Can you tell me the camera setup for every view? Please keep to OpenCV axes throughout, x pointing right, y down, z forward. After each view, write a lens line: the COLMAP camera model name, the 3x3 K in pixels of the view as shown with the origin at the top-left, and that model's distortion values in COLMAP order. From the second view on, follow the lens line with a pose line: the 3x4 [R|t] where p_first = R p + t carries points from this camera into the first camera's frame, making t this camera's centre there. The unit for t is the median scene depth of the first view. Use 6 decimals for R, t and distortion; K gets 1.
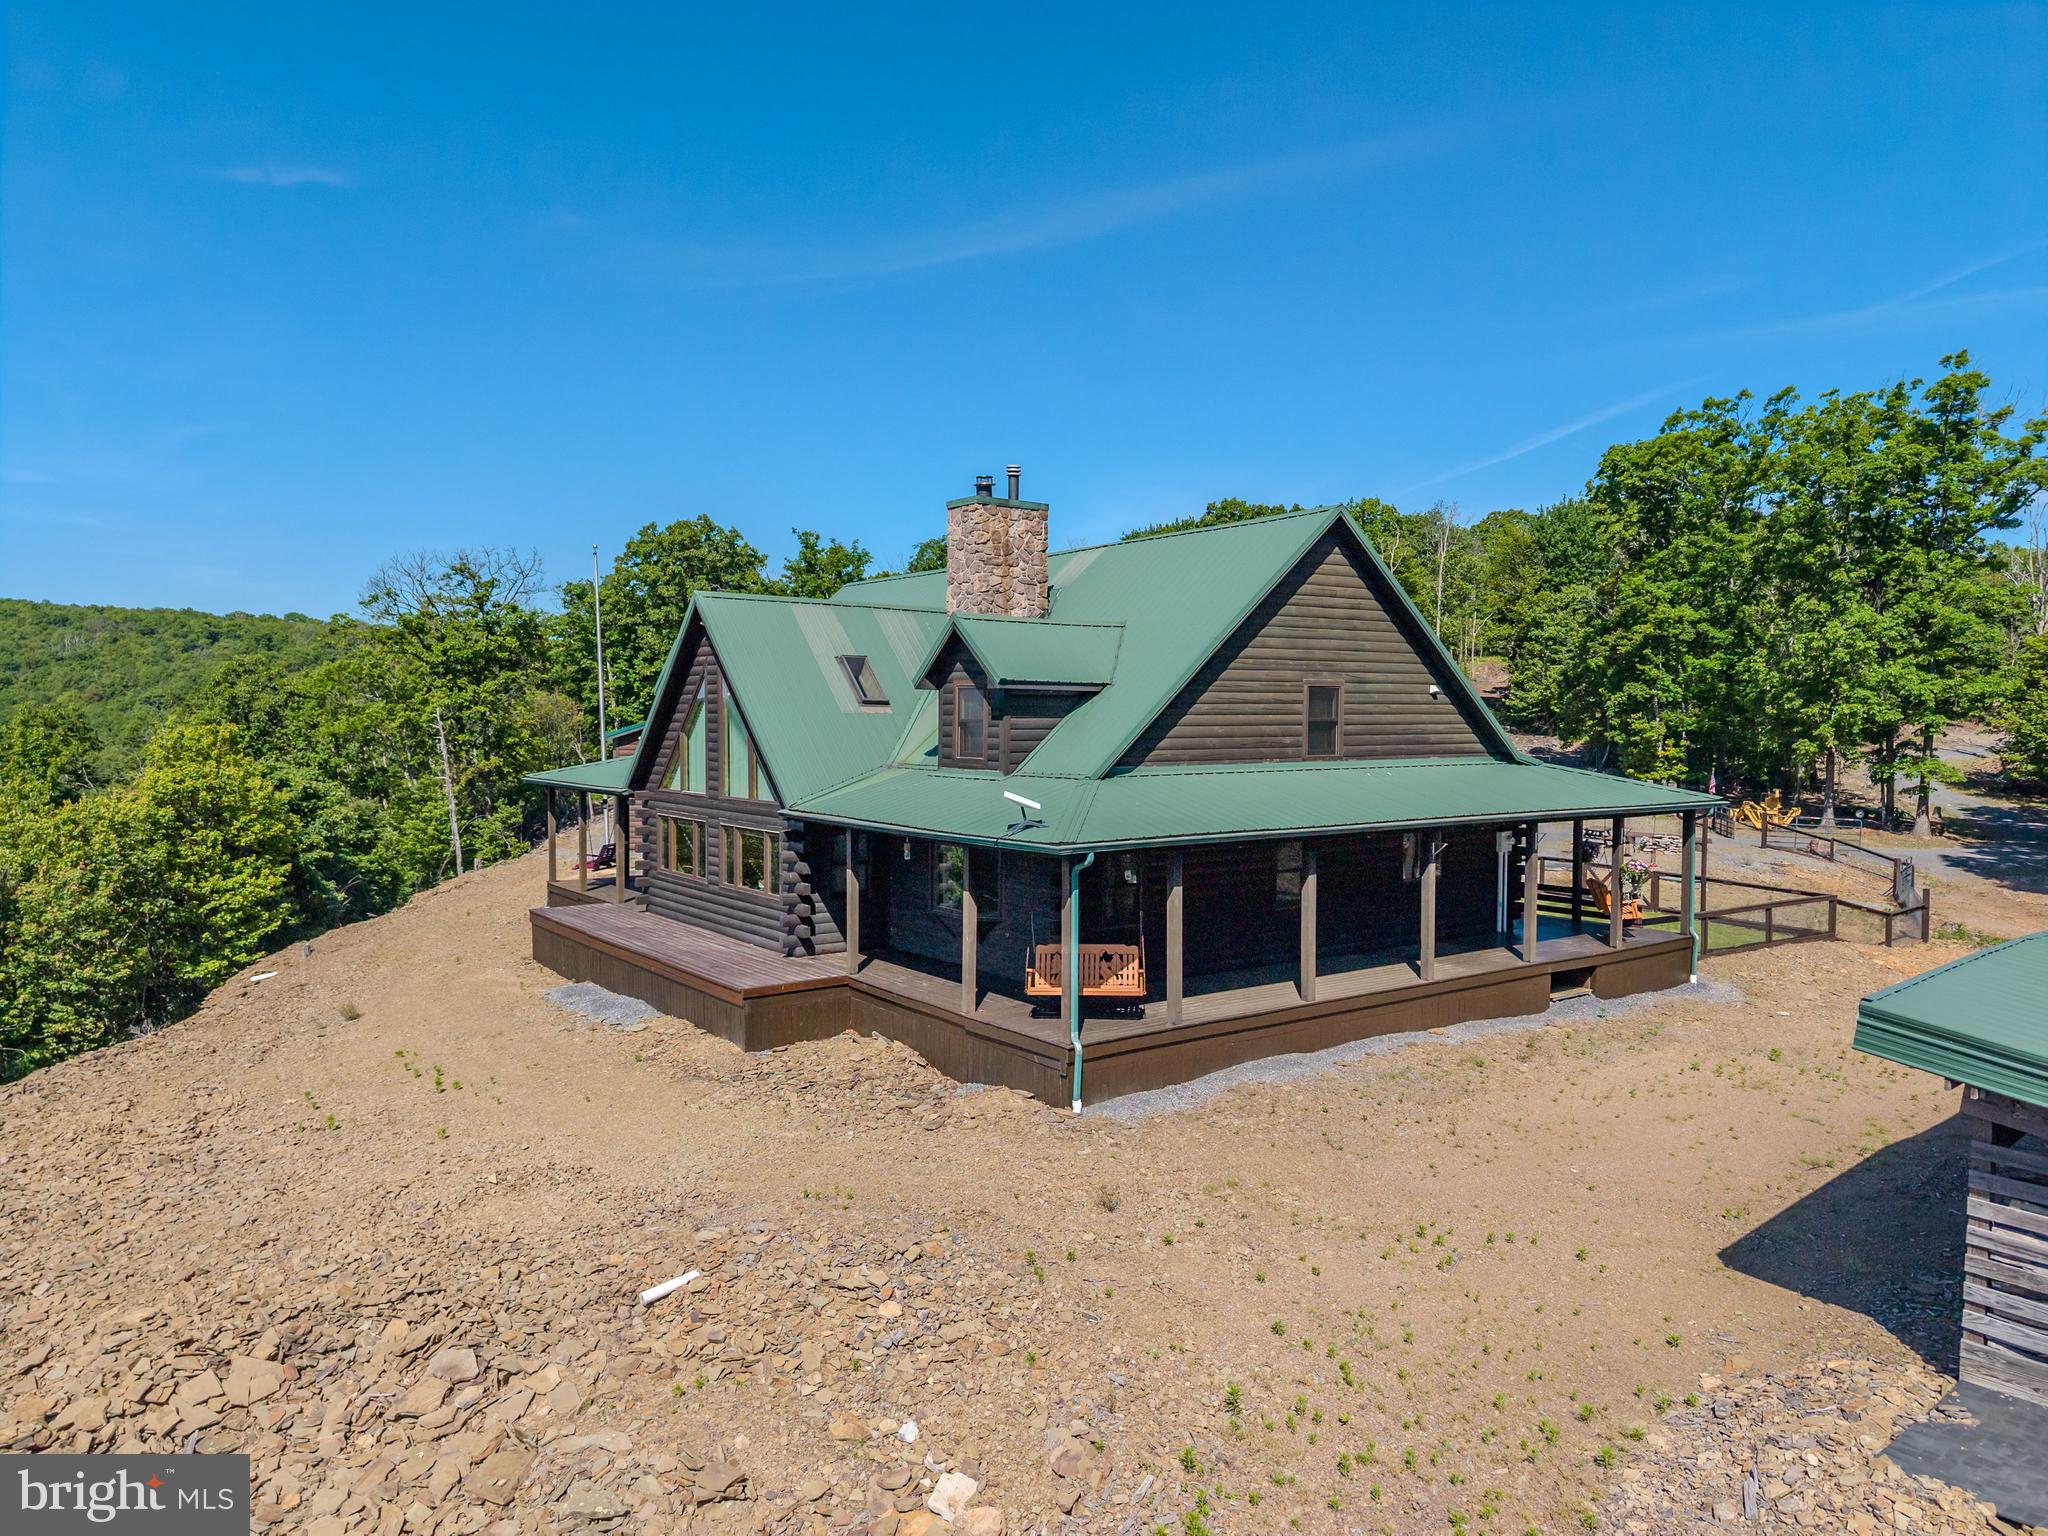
lens RADIAL K [[1355.9, 0, 1019.4], [0, 1355.9, 801.9], [0, 0, 1]] dist [0.053648, -0.044597]
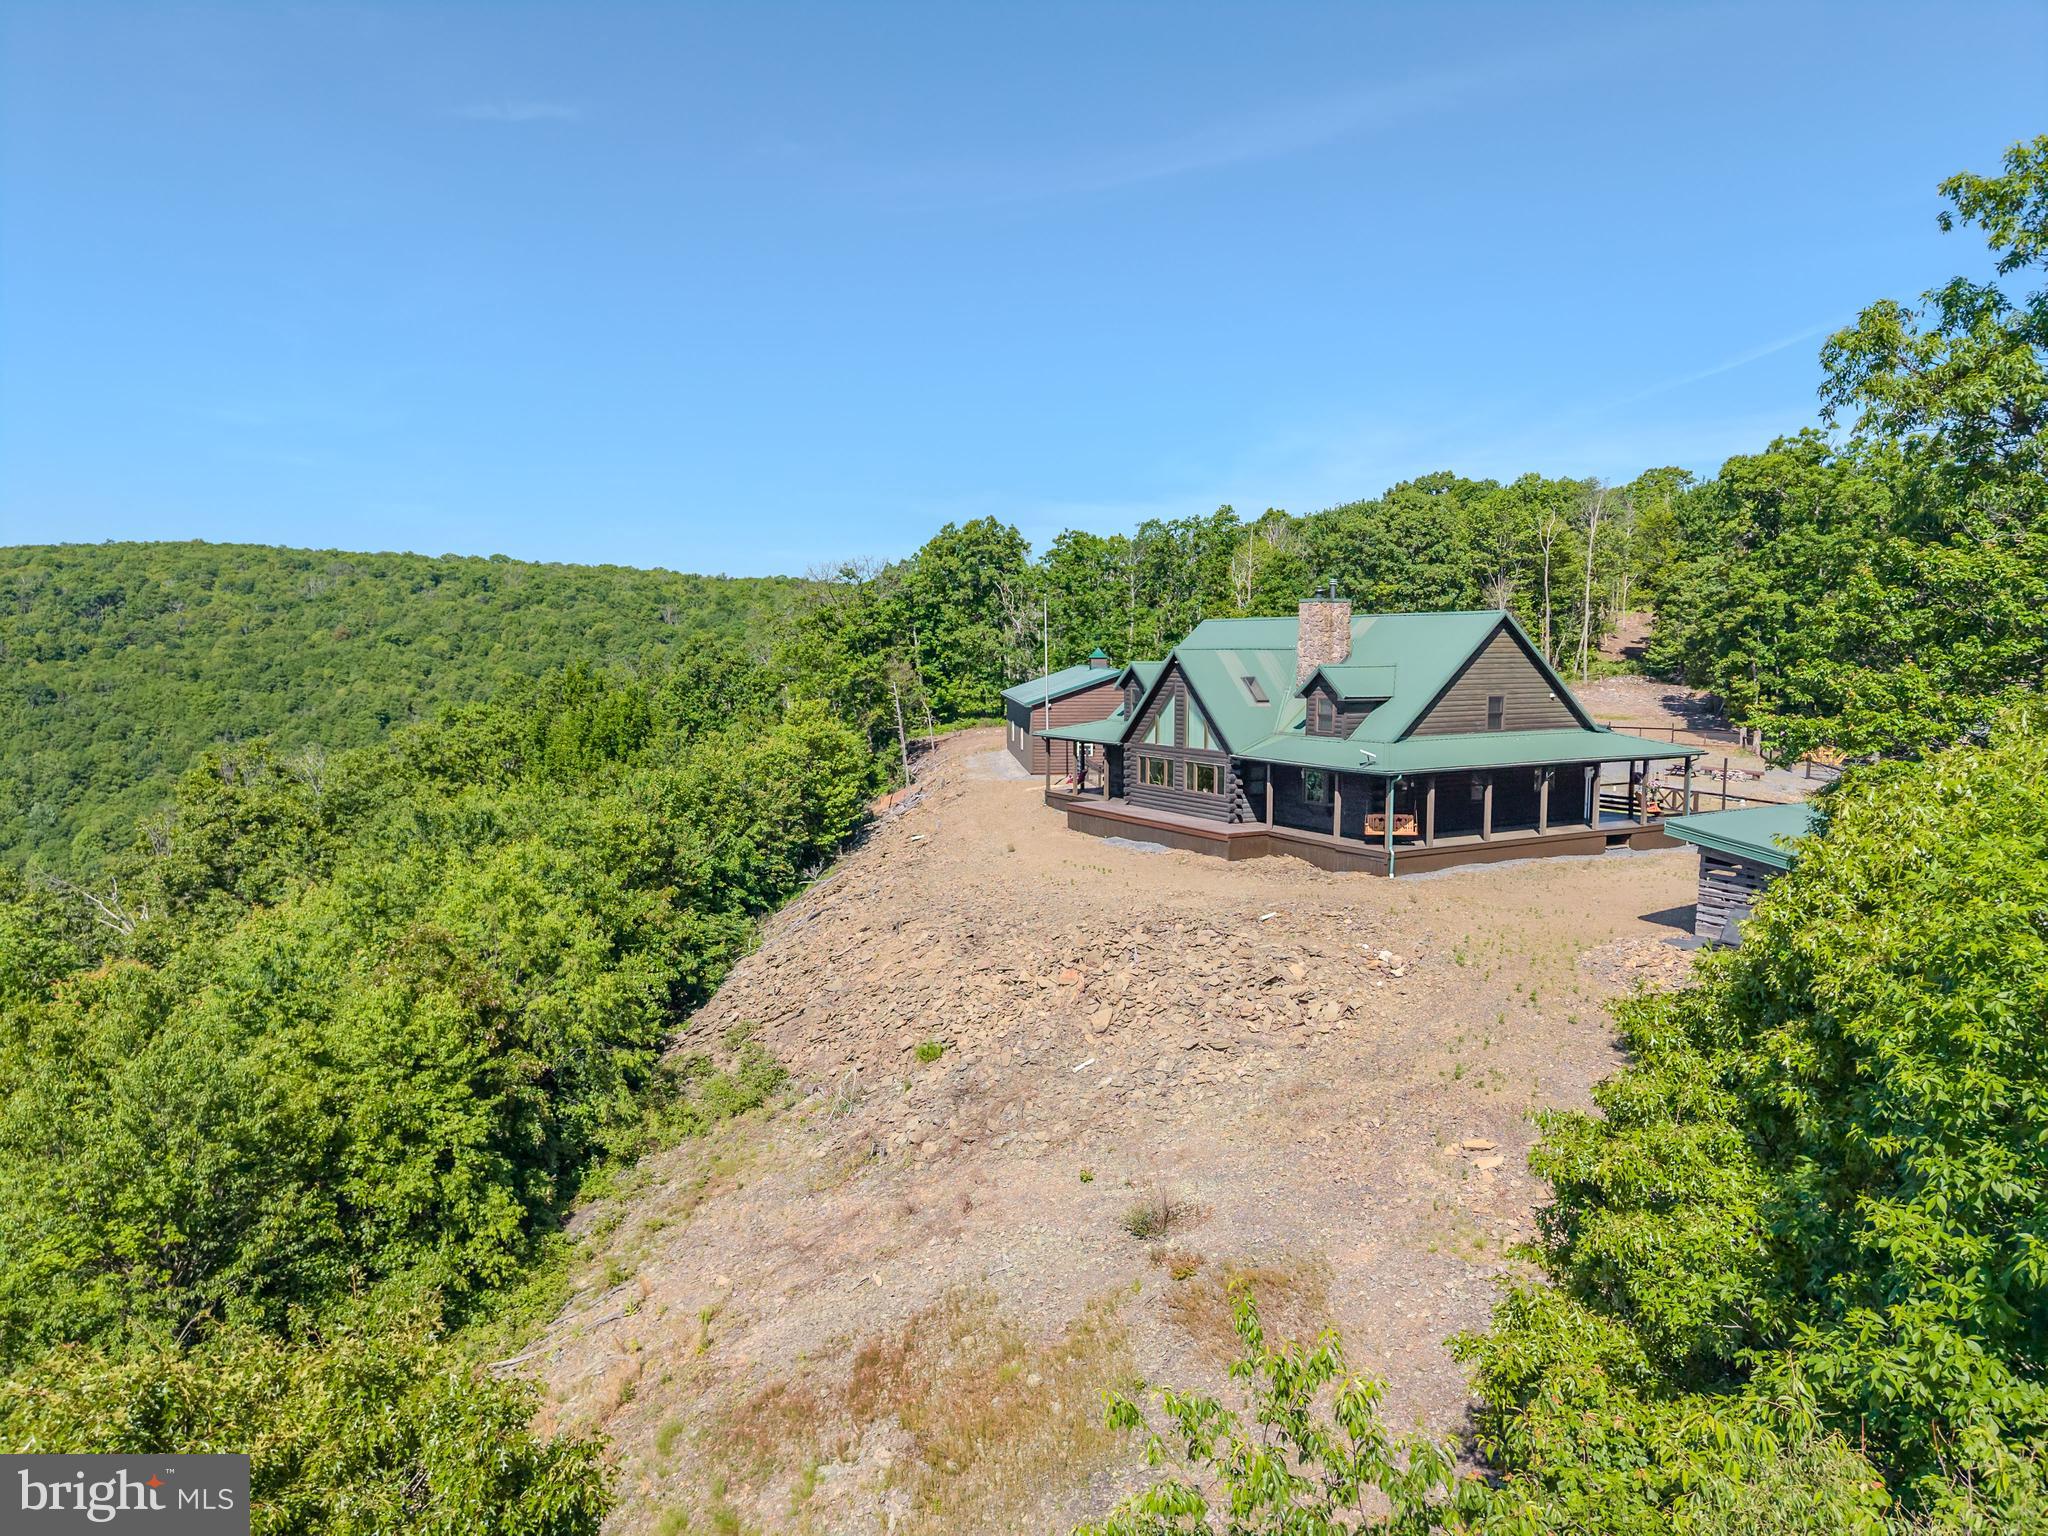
lens RADIAL K [[1355.9, 0, 1019.4], [0, 1355.9, 801.9], [0, 0, 1]] dist [0.053648, -0.044597]
pose [[0.994644, 0.009696, -0.102908, -0.090968], [-0.004413, 0.998666, 0.051446, -0.009188], [0.103270, -0.050717, 0.993360, -0.369409]]
